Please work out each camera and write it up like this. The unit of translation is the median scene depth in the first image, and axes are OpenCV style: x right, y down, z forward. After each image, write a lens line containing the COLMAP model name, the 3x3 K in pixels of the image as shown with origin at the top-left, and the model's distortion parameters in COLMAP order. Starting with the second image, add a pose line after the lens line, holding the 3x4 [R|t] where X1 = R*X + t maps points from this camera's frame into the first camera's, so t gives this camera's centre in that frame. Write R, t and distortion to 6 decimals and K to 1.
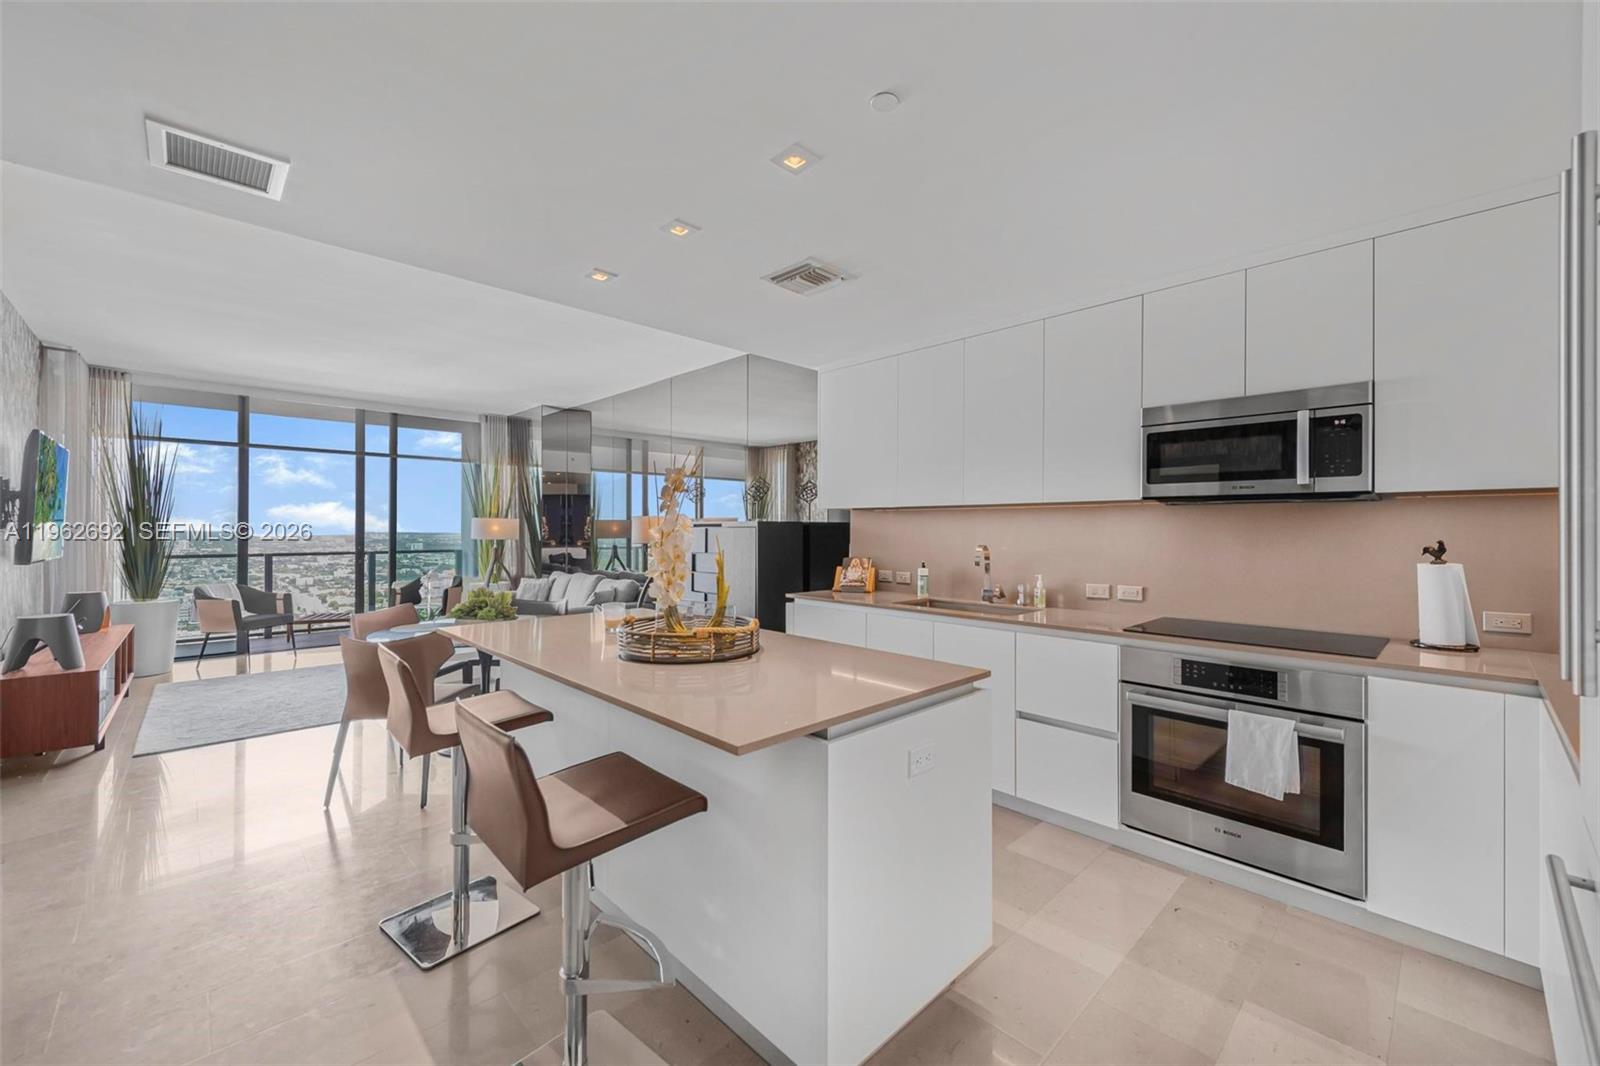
lens RADIAL K [[639.8, 0, 800.0], [0, 639.8, 533.0], [0, 0, 1]] dist [-0.000969, -0.000515]
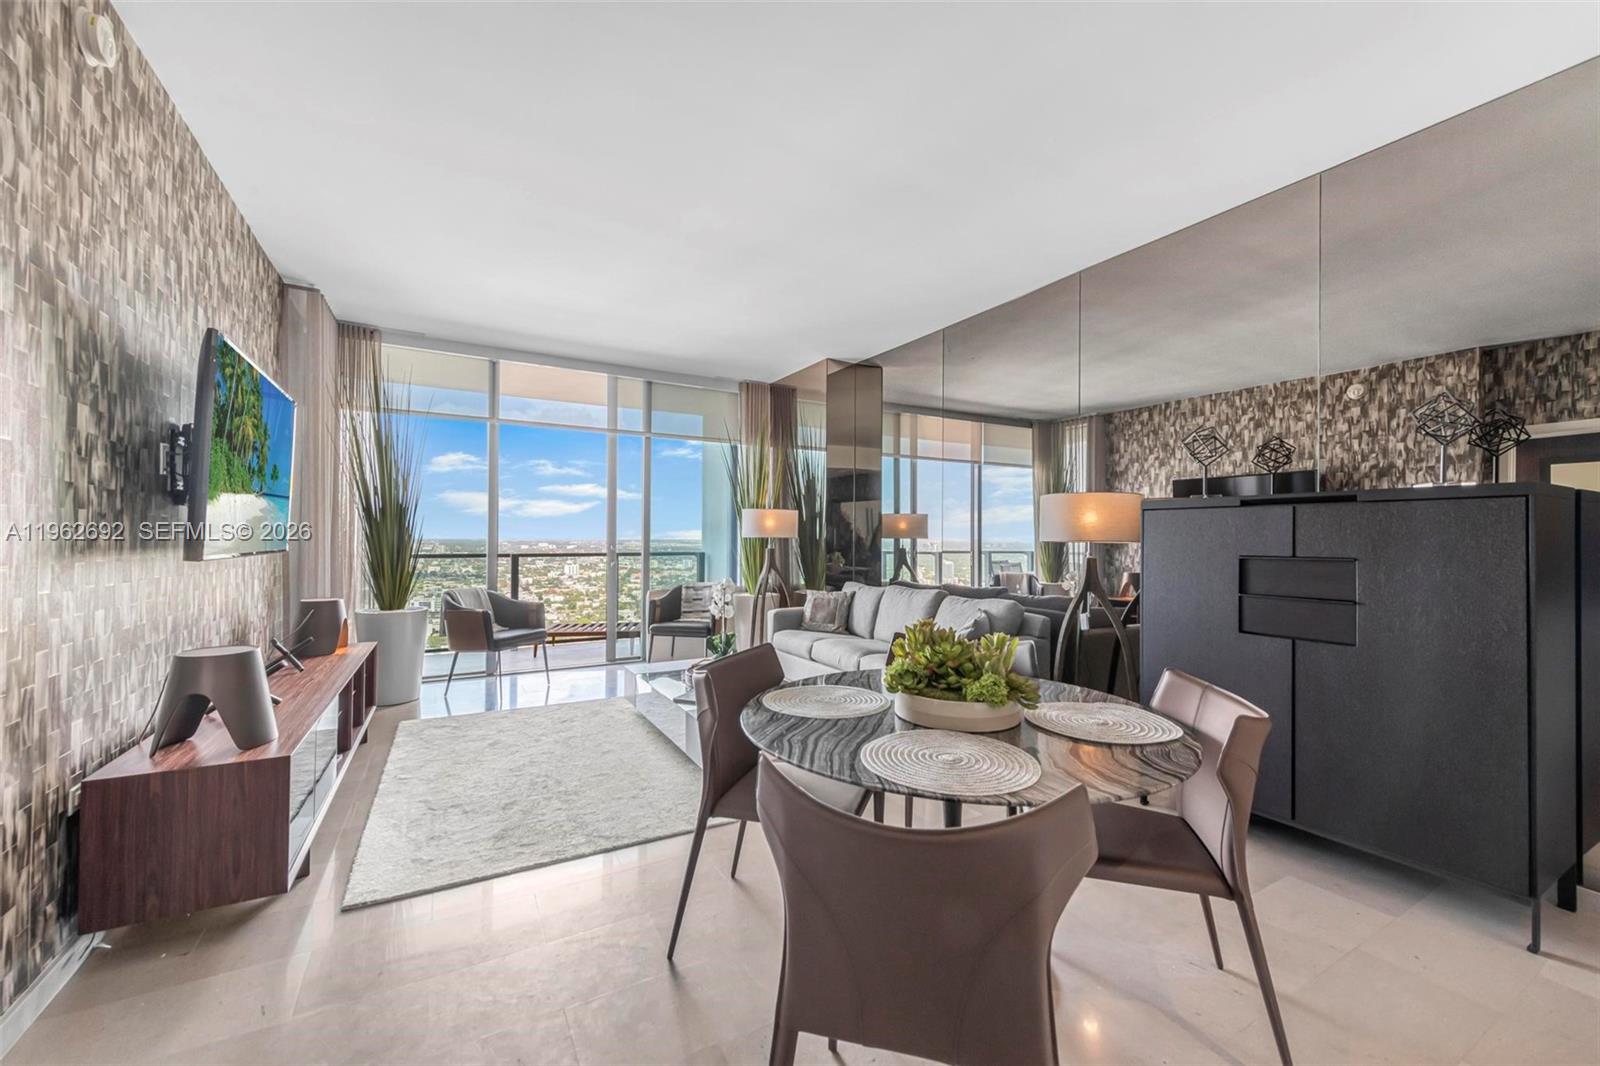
lens RADIAL K [[650.2, 0, 800.0], [0, 650.2, 533.0], [0, 0, 1]] dist [-0.000013, -0.000216]
pose [[0.966475, 0.000132, -0.256759, -0.283596], [-0.002646, 0.999952, -0.009443, 0.013651], [0.256745, 0.009806, 0.966429, 0.303436]]
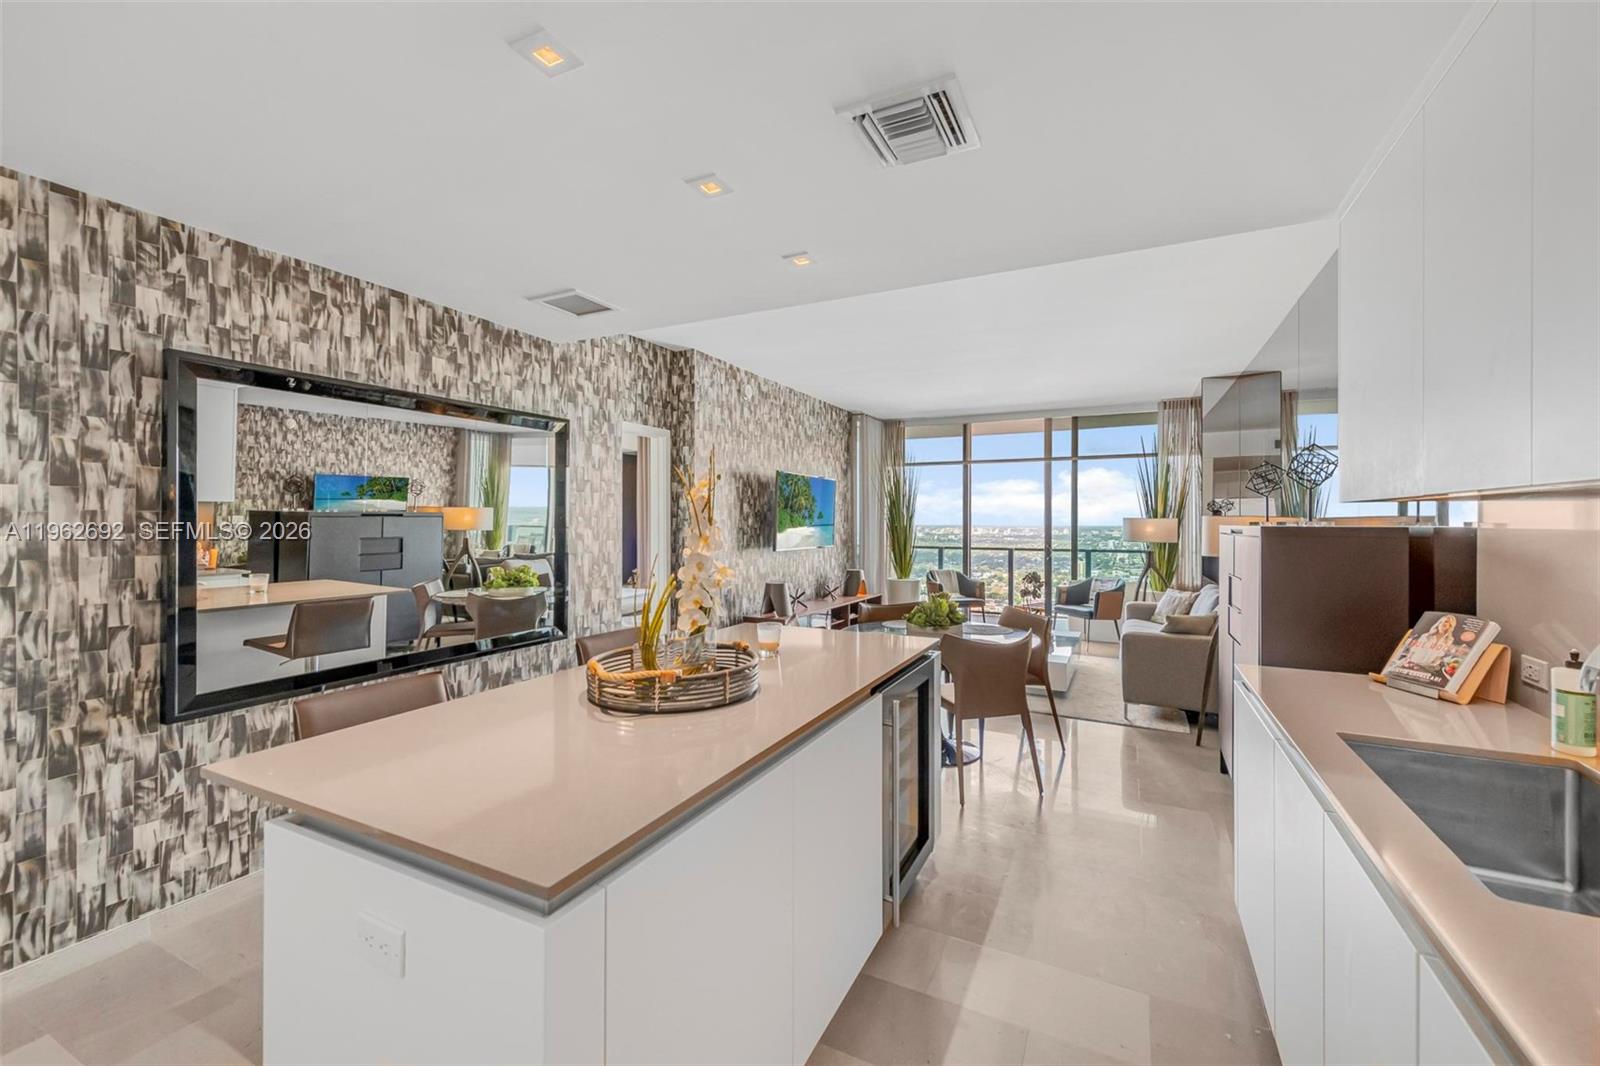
lens RADIAL K [[639.8, 0, 800.0], [0, 639.8, 533.0], [0, 0, 1]] dist [-0.000969, -0.000515]
pose [[0.335923, 0.012539, -0.941806, 0.202796], [-0.004600, 0.999921, 0.011672, -0.011200], [0.941878, 0.000411, 0.335954, 0.264272]]
